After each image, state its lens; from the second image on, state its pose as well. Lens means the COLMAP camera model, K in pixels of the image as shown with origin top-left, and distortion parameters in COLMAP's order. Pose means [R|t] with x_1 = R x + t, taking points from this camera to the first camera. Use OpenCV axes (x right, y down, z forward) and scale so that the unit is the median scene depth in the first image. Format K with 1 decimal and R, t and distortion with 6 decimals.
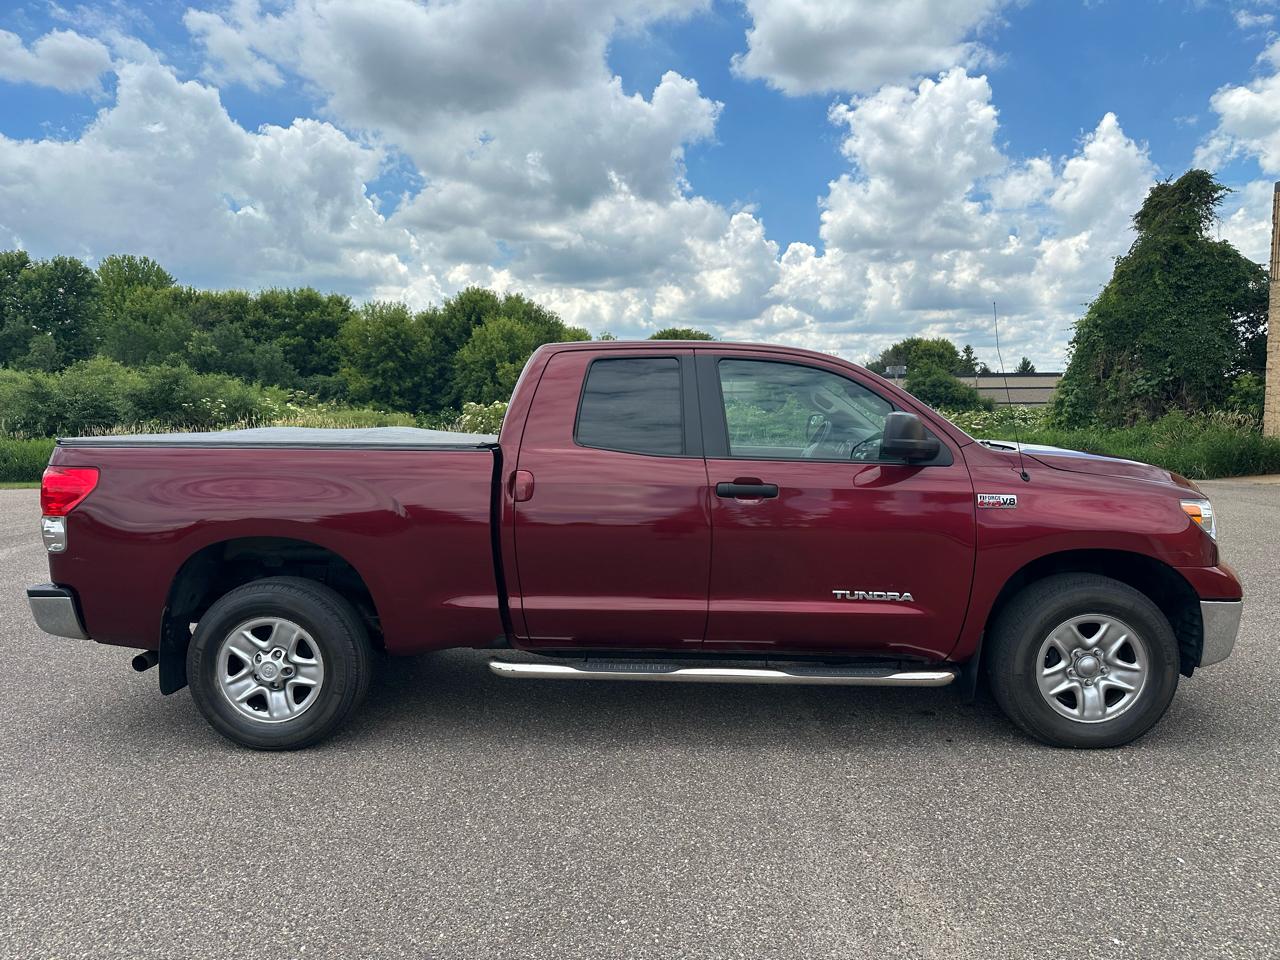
lens RADIAL K [[935.5, 0, 628.4], [0, 935.5, 481.7], [0, 0, 1]] dist [0.009638, -0.020902]
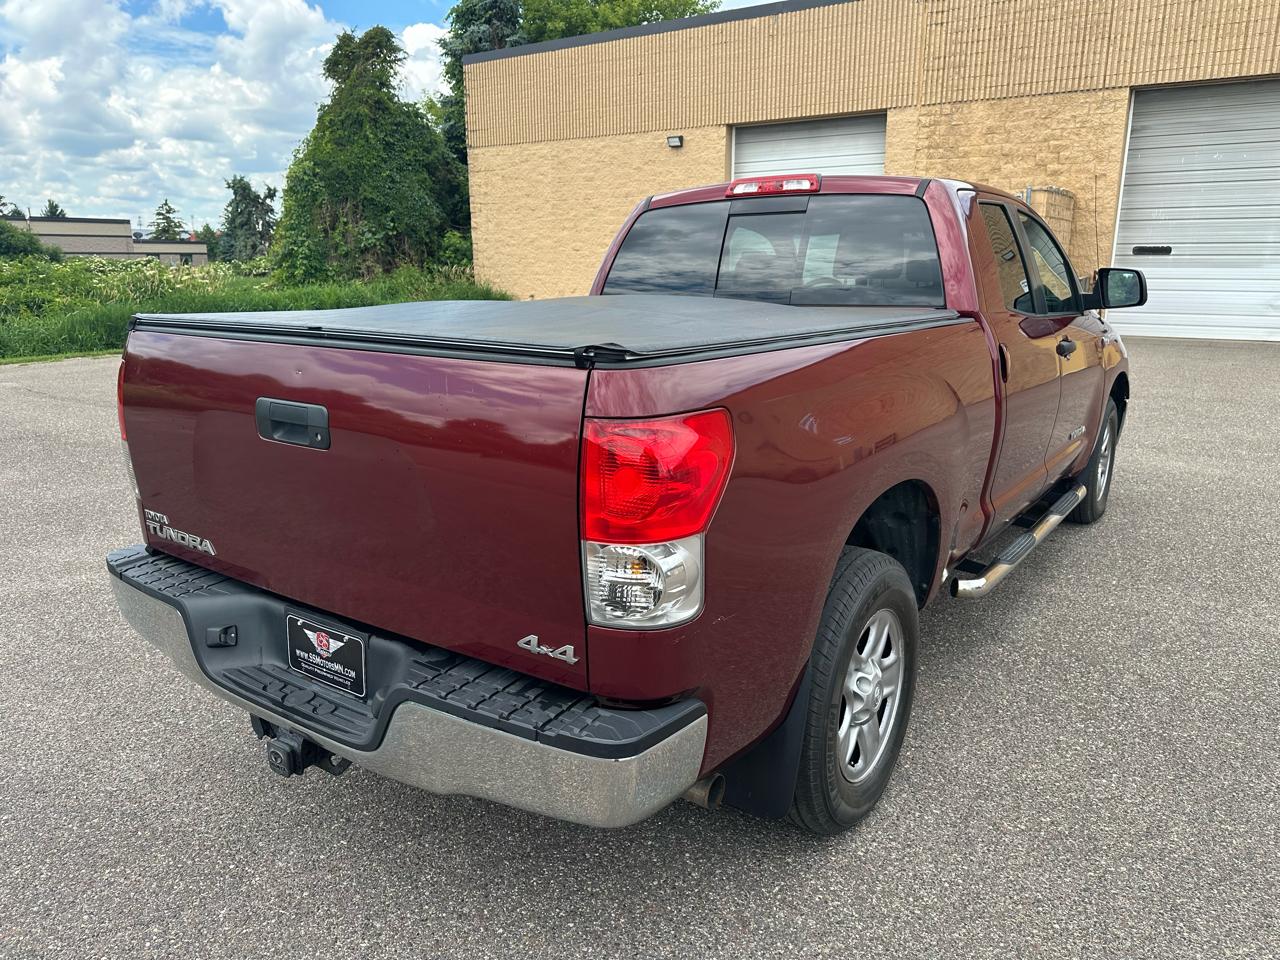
lens RADIAL K [[935.5, 0, 635.9], [0, 935.5, 494.9], [0, 0, 1]] dist [0.009638, -0.020902]
pose [[0.523514, -0.199099, 0.828428, -0.093690], [0.057632, 0.978362, 0.198714, -0.005976], [-0.850066, -0.056285, 0.523660, 0.080214]]
